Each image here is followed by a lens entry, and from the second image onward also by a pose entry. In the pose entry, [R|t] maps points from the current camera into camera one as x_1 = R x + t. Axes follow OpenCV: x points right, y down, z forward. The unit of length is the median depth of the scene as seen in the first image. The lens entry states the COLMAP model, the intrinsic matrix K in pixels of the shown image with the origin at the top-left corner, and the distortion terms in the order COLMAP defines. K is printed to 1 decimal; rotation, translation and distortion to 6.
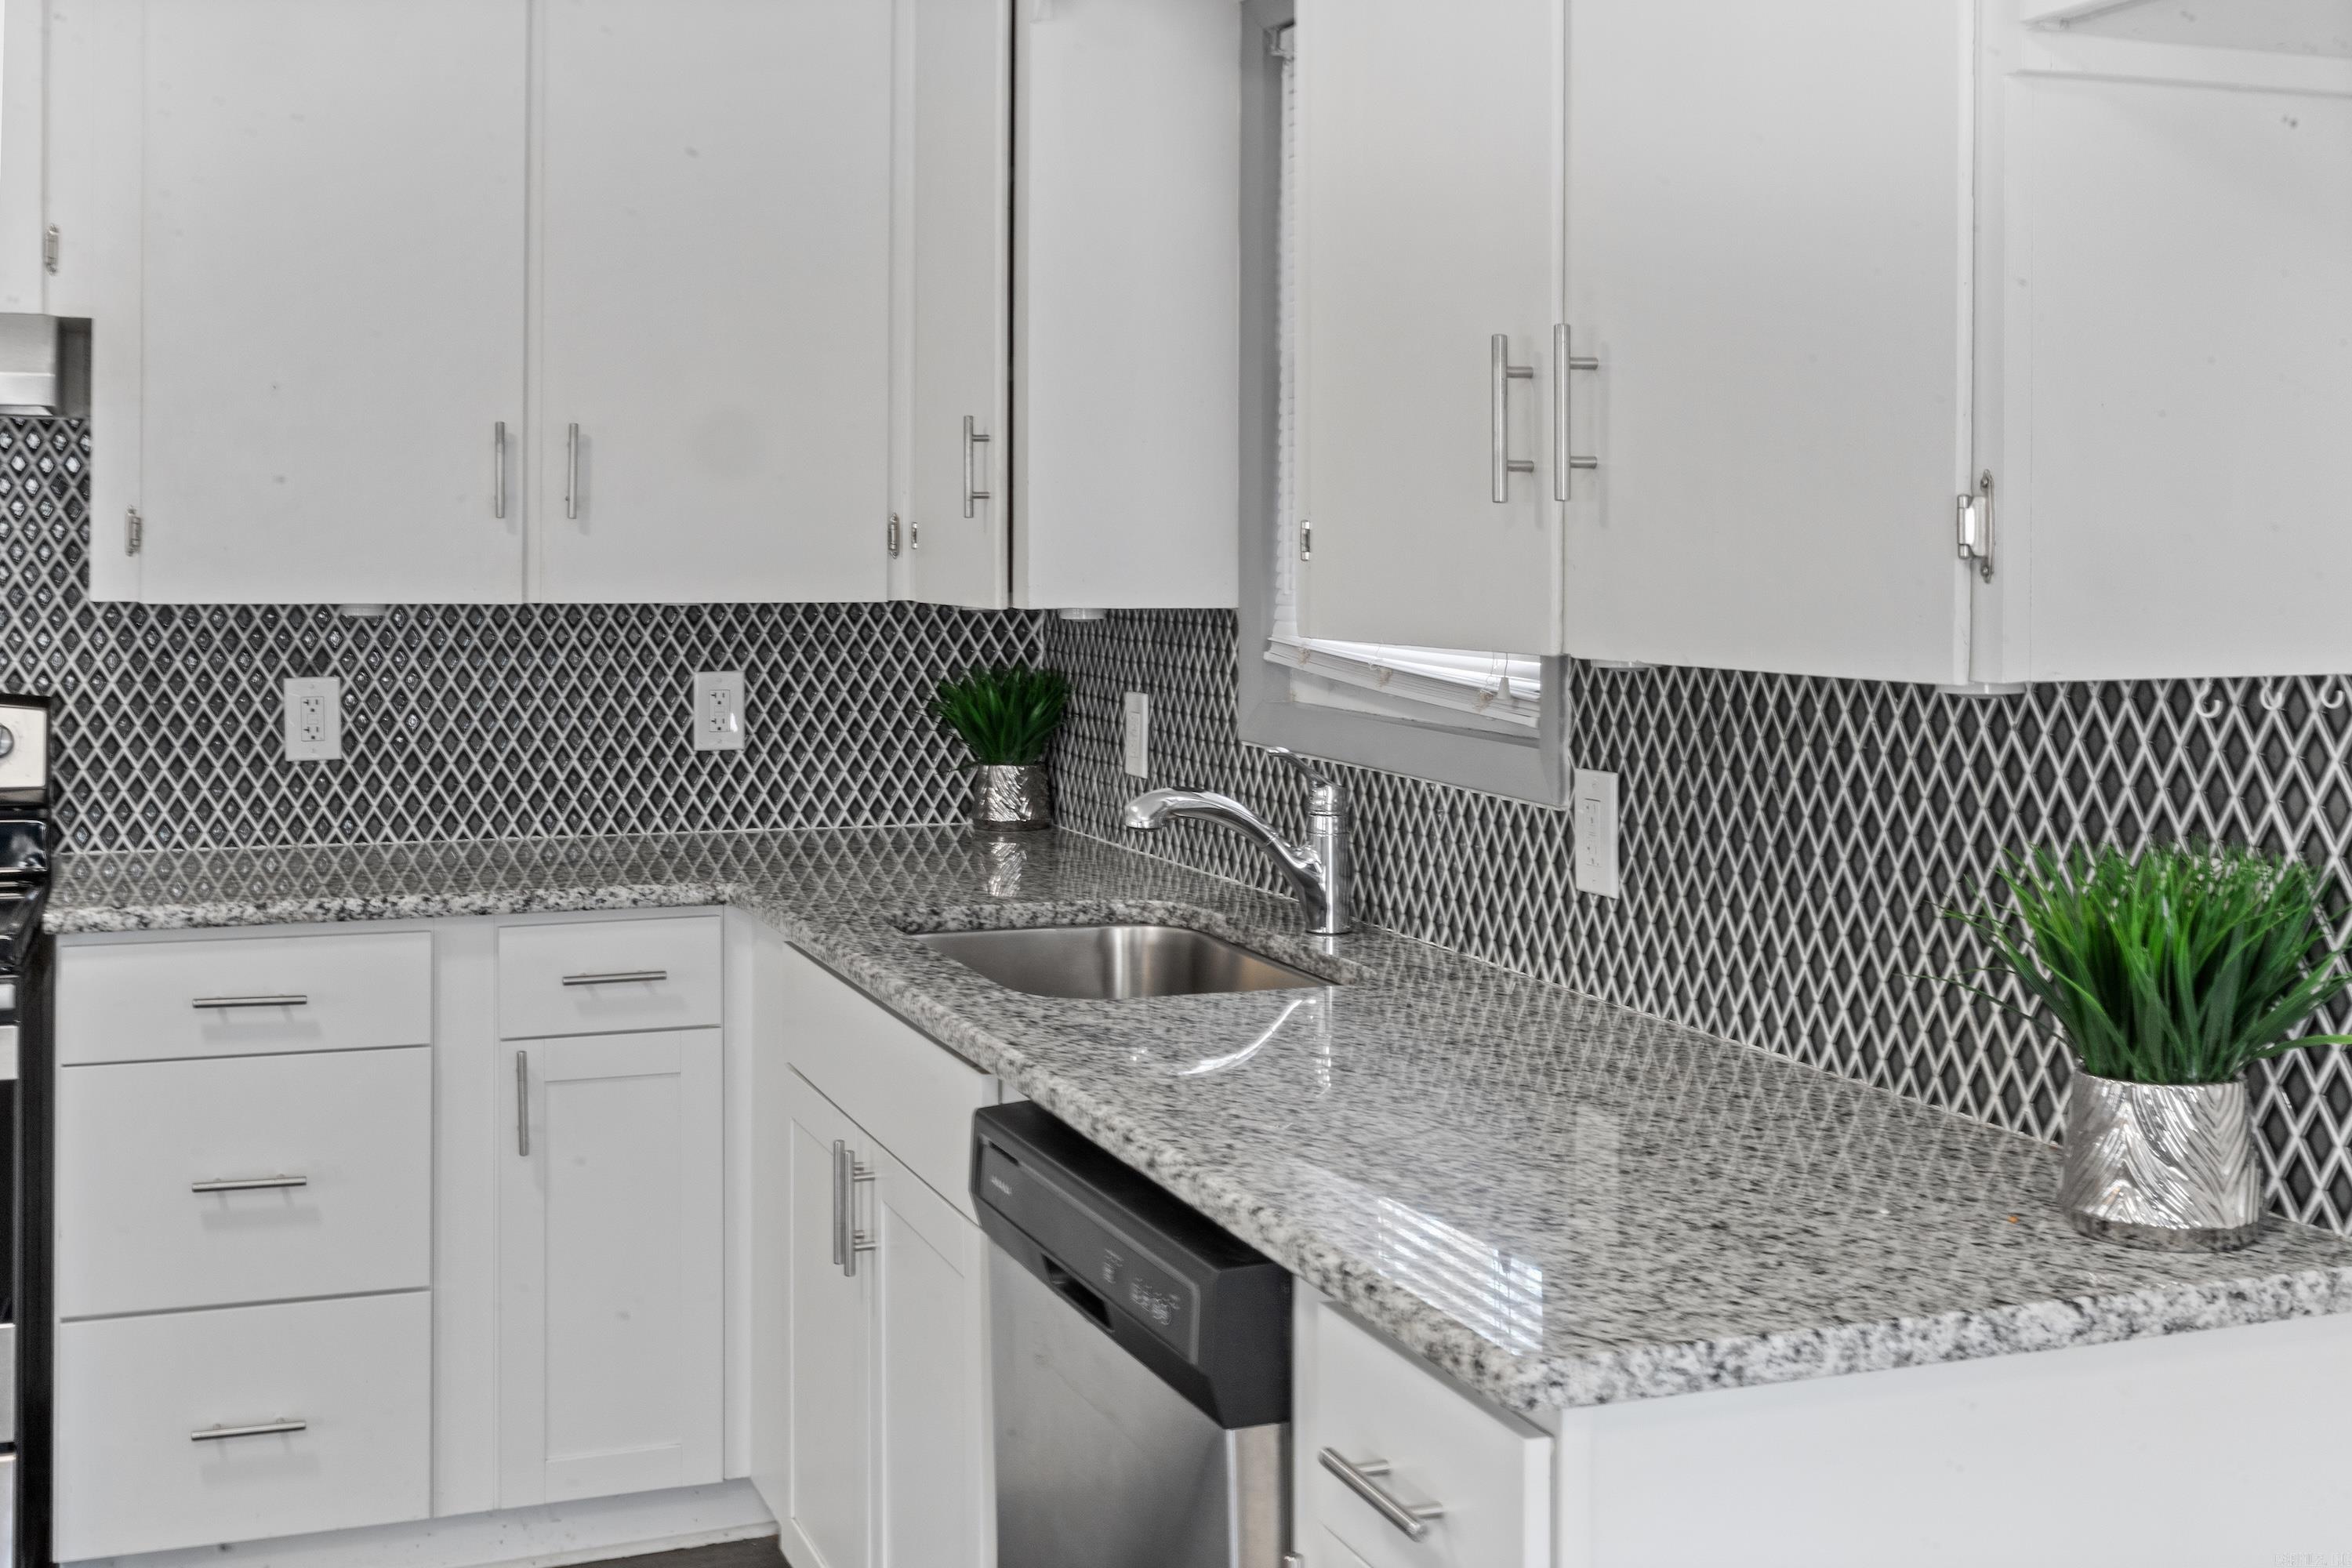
lens RADIAL K [[2671.0, 0, 1188.3], [0, 2671.0, 554.4], [0, 0, 1]] dist [0.026657, 0.000000]
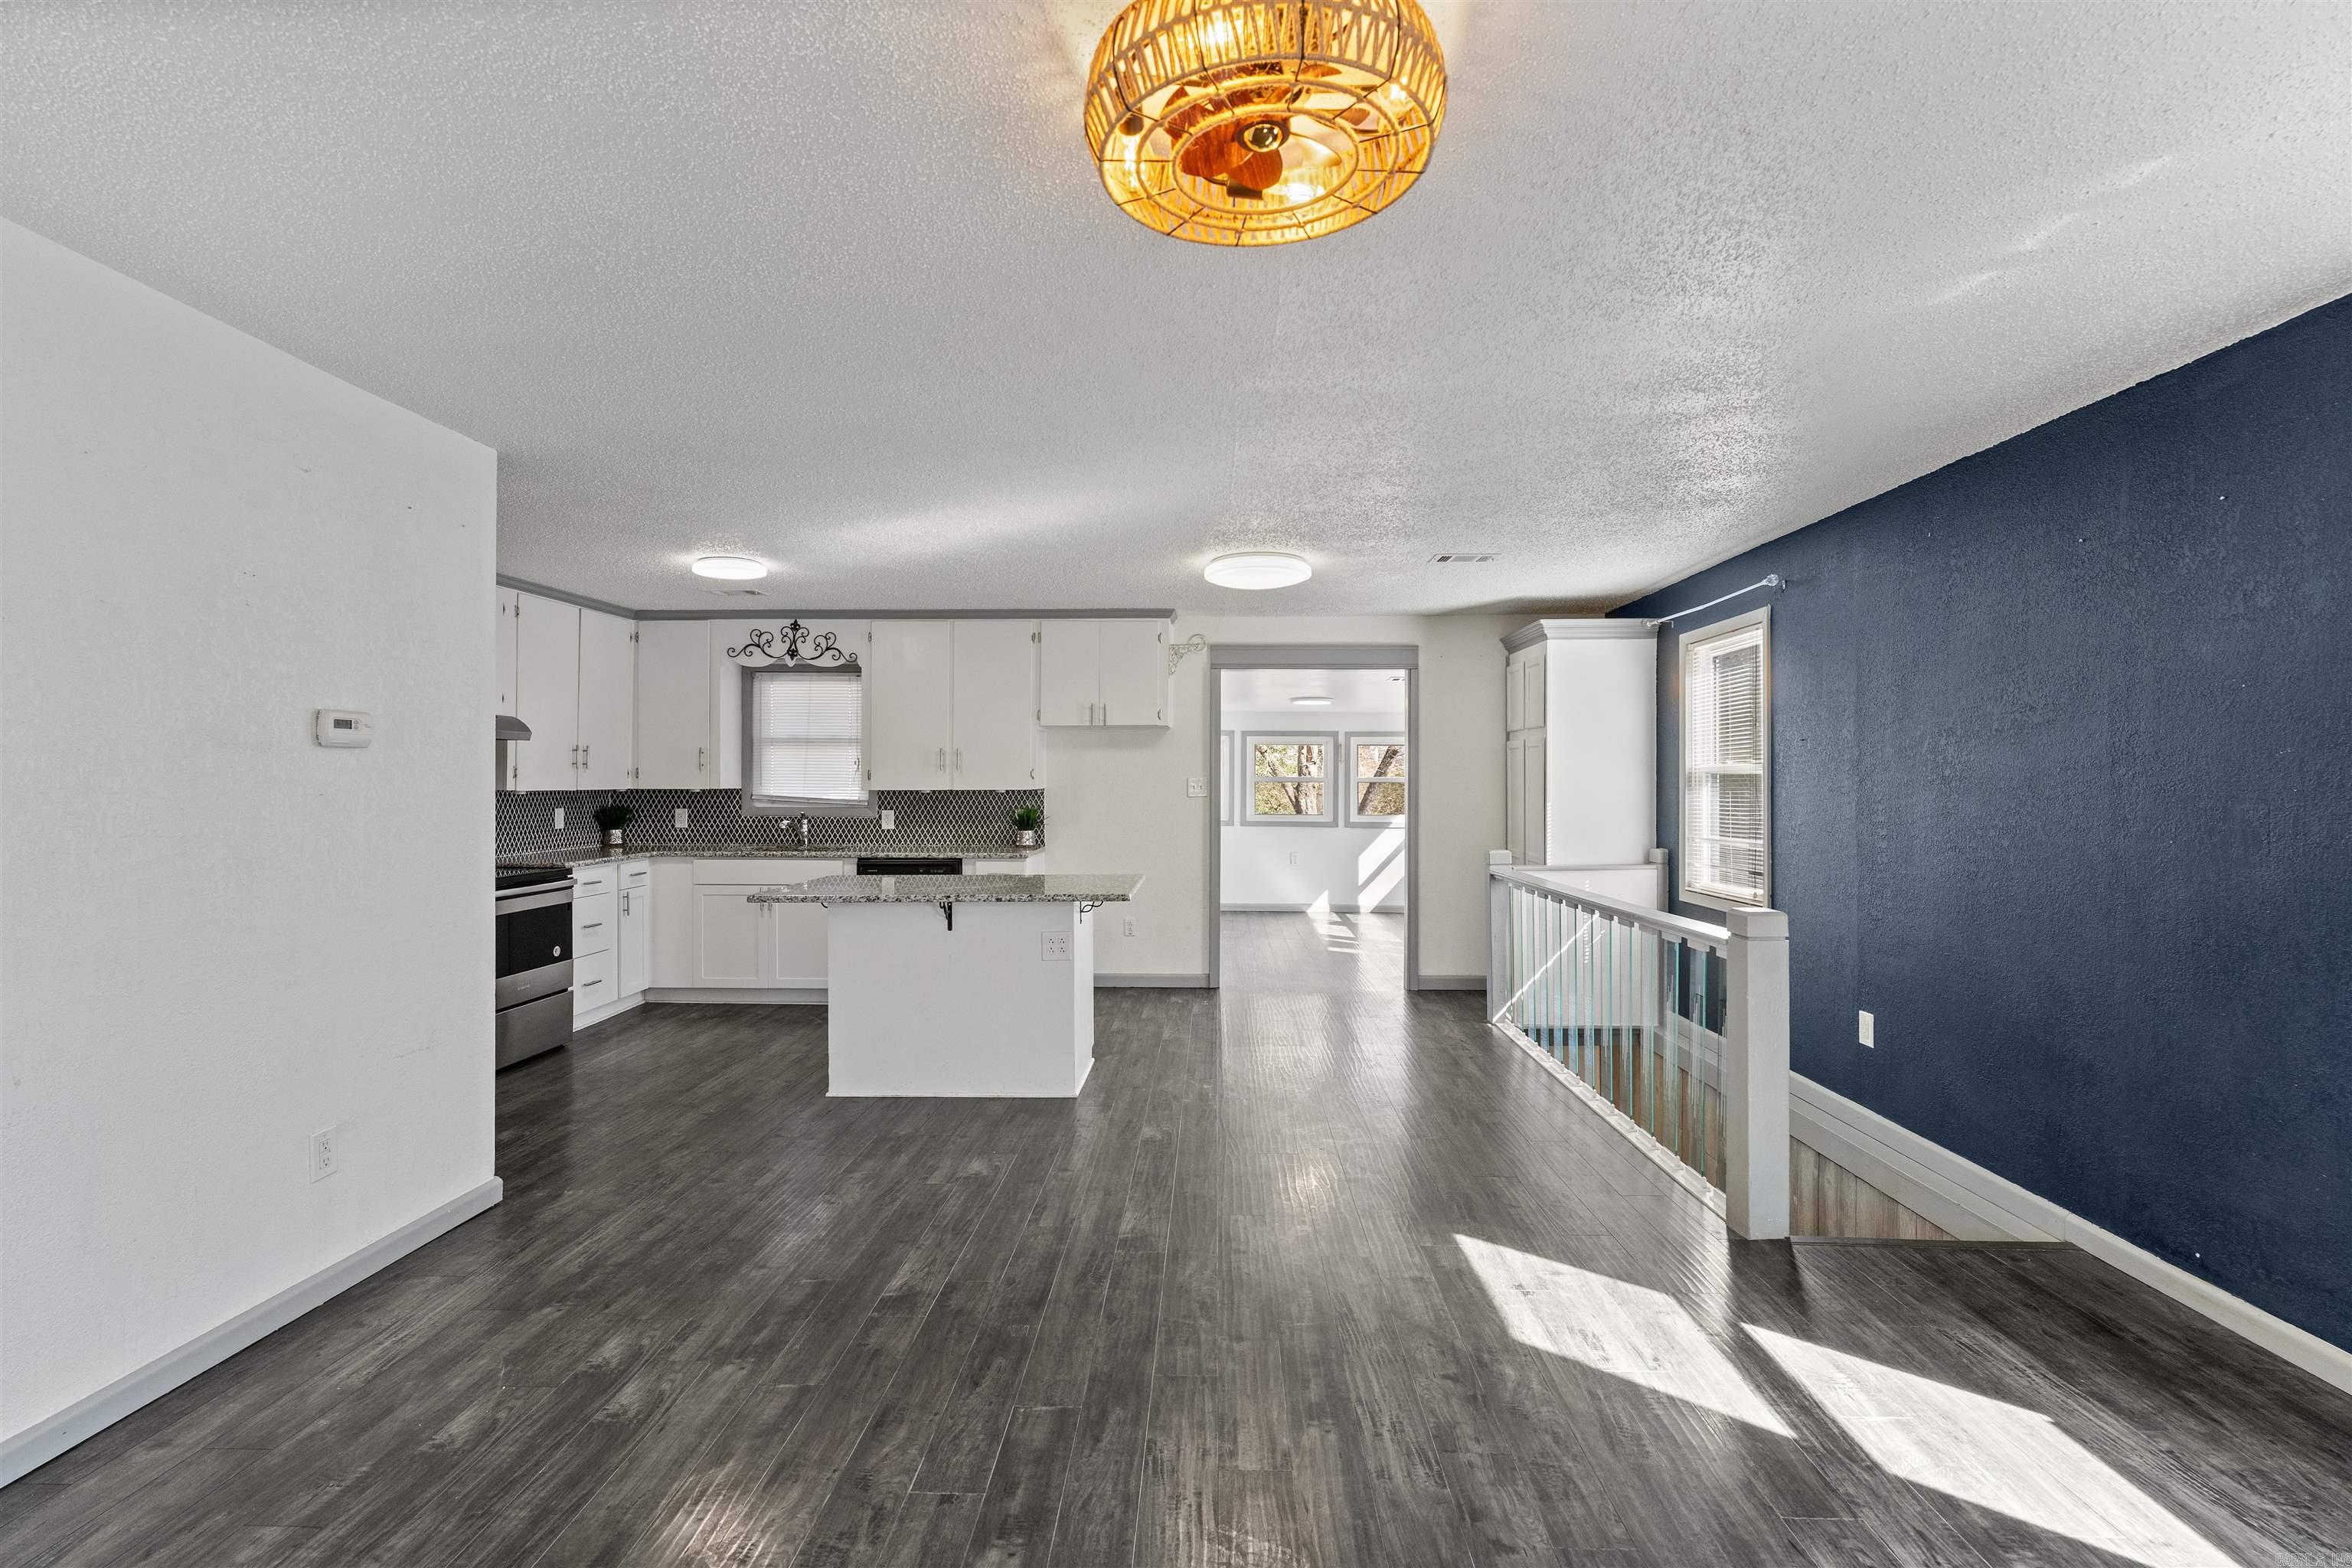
lens RADIAL K [[1050.6, 0, 1189.5], [0, 1050.6, 779.6], [0, 0, 1]] dist [-0.002318, -0.000130]
pose [[0.375741, -0.004404, 0.926714, -1.557188], [0.002463, 0.999990, 0.003754, -0.001335], [-0.926722, 0.000872, 0.375748, -0.515290]]
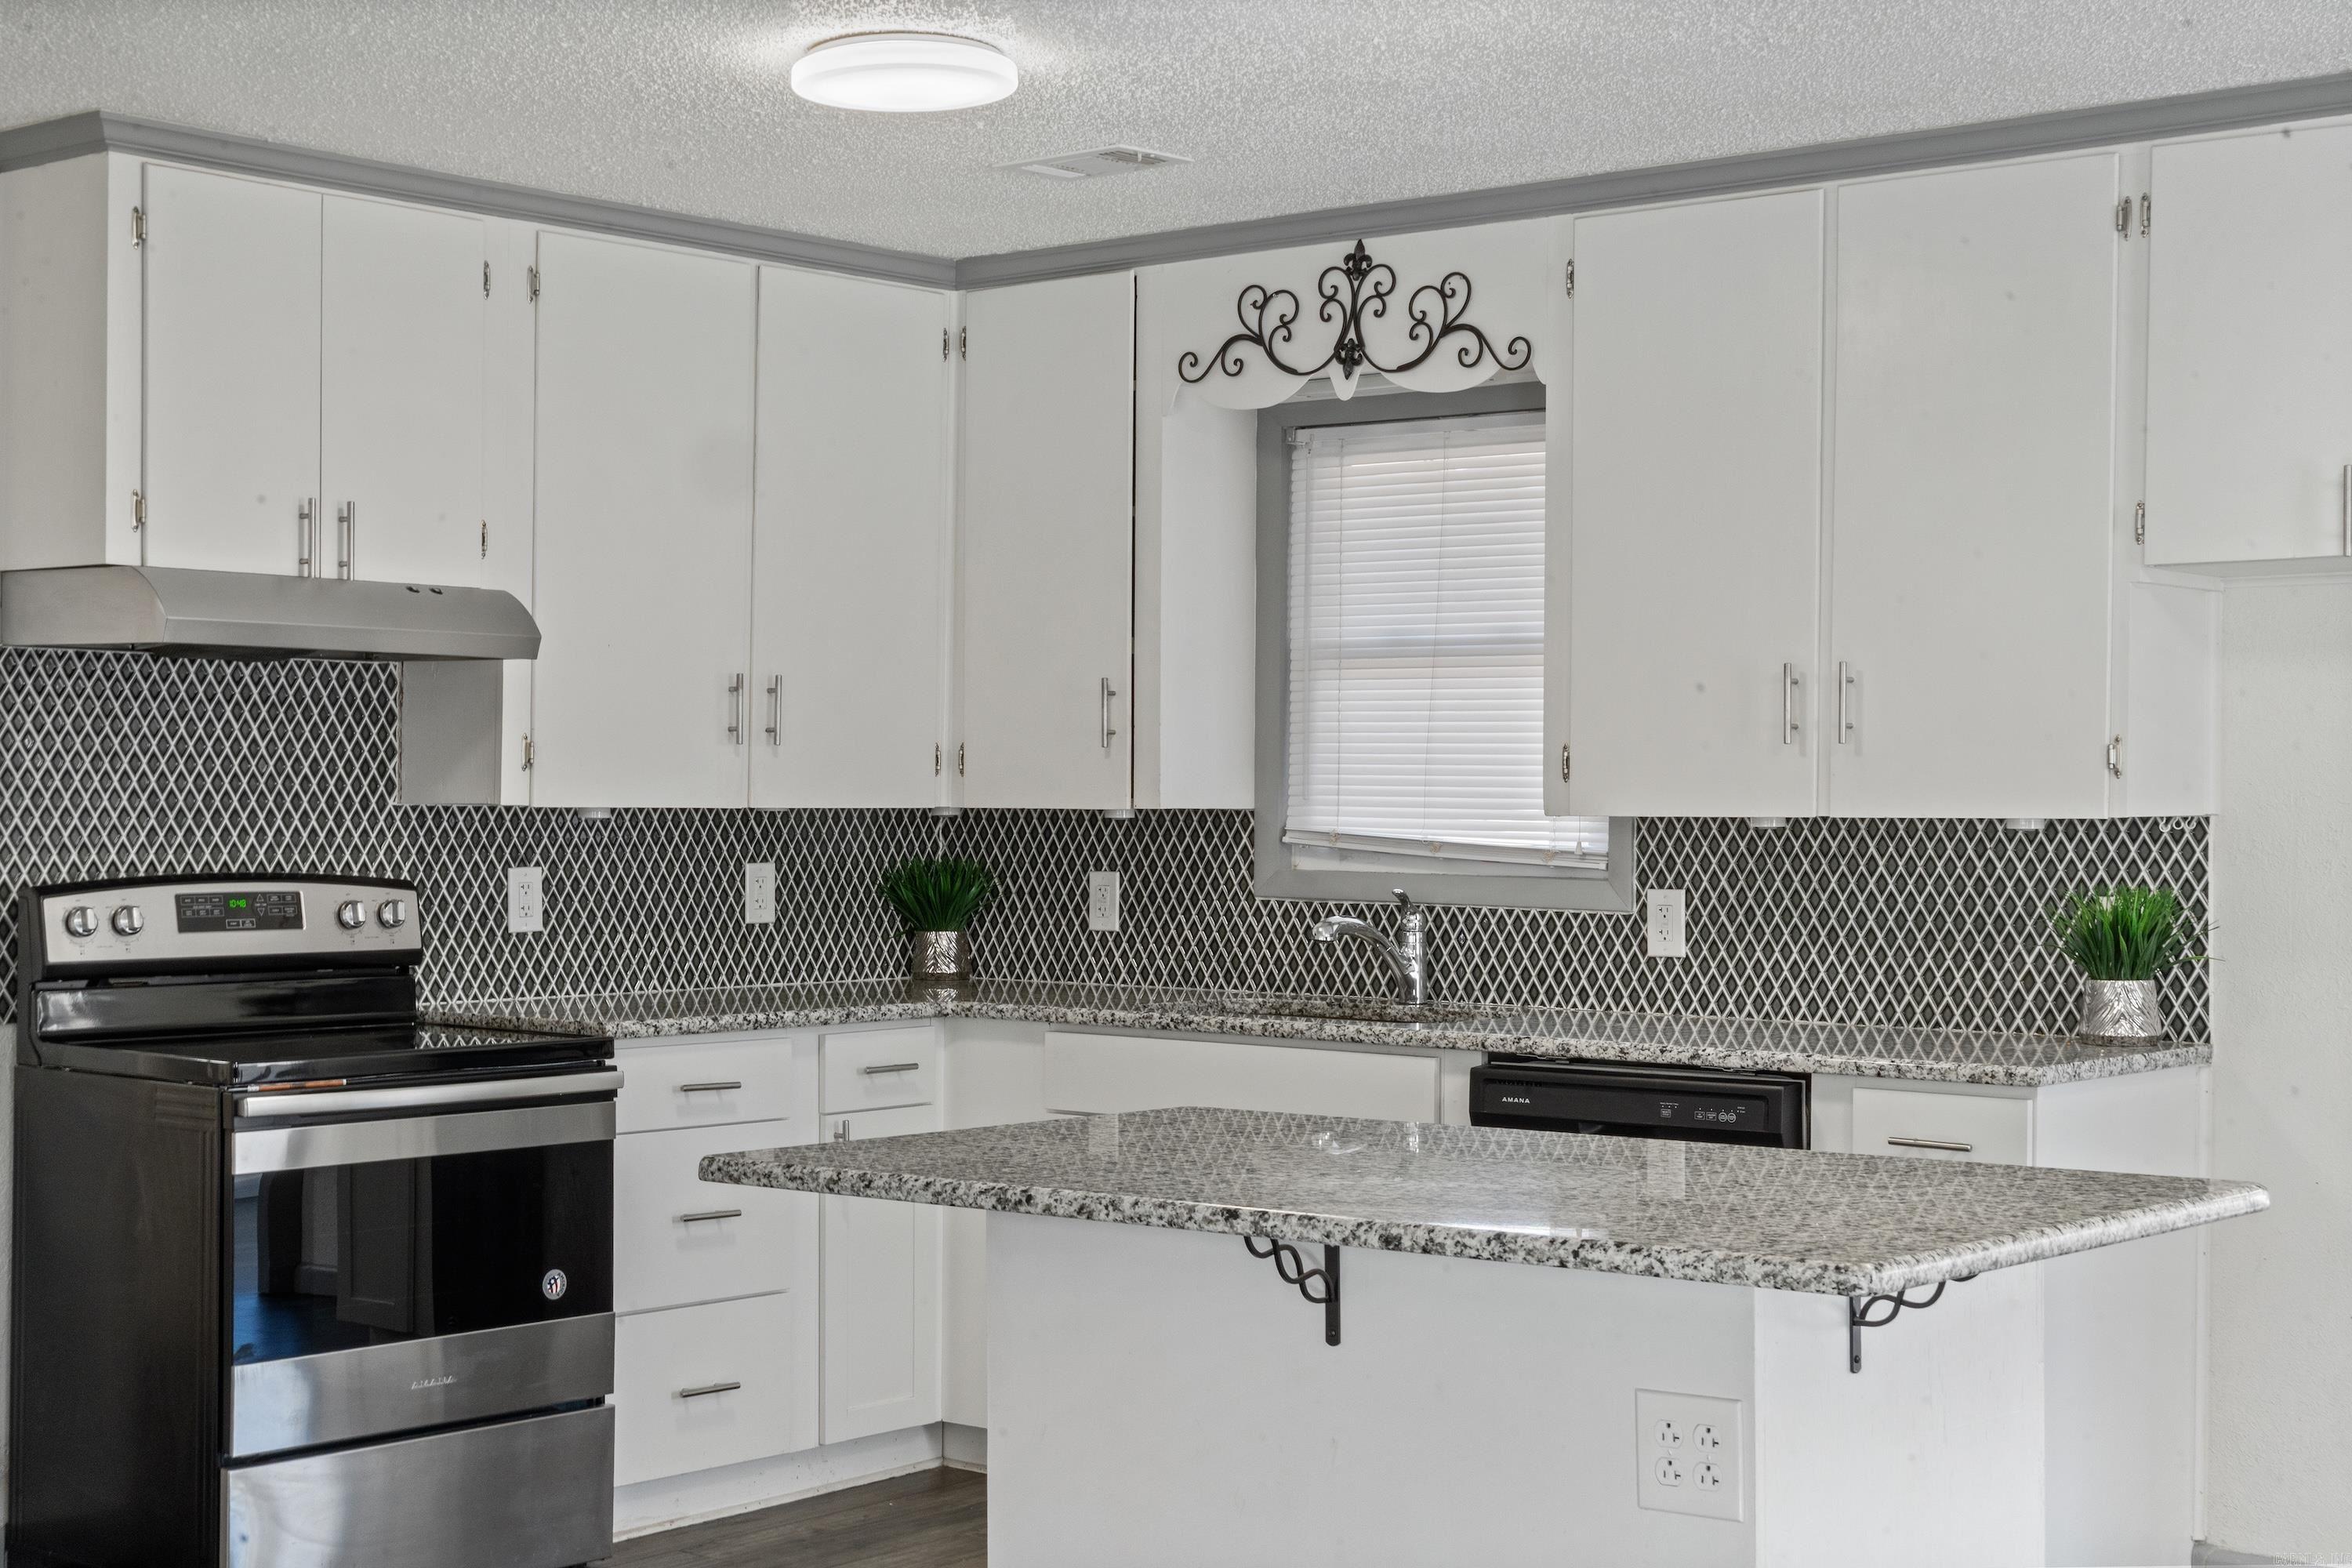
lens RADIAL K [[3387.8, 0, 1185.4], [0, 3387.8, 800.1], [0, 0, 1]] dist [0.040733, 0.000000]
pose [[0.868885, -0.000720, 0.495014, -1.028039], [-0.000228, 0.999998, 0.001856, 0.012575], [-0.495015, -0.001726, 0.868883, -0.684332]]
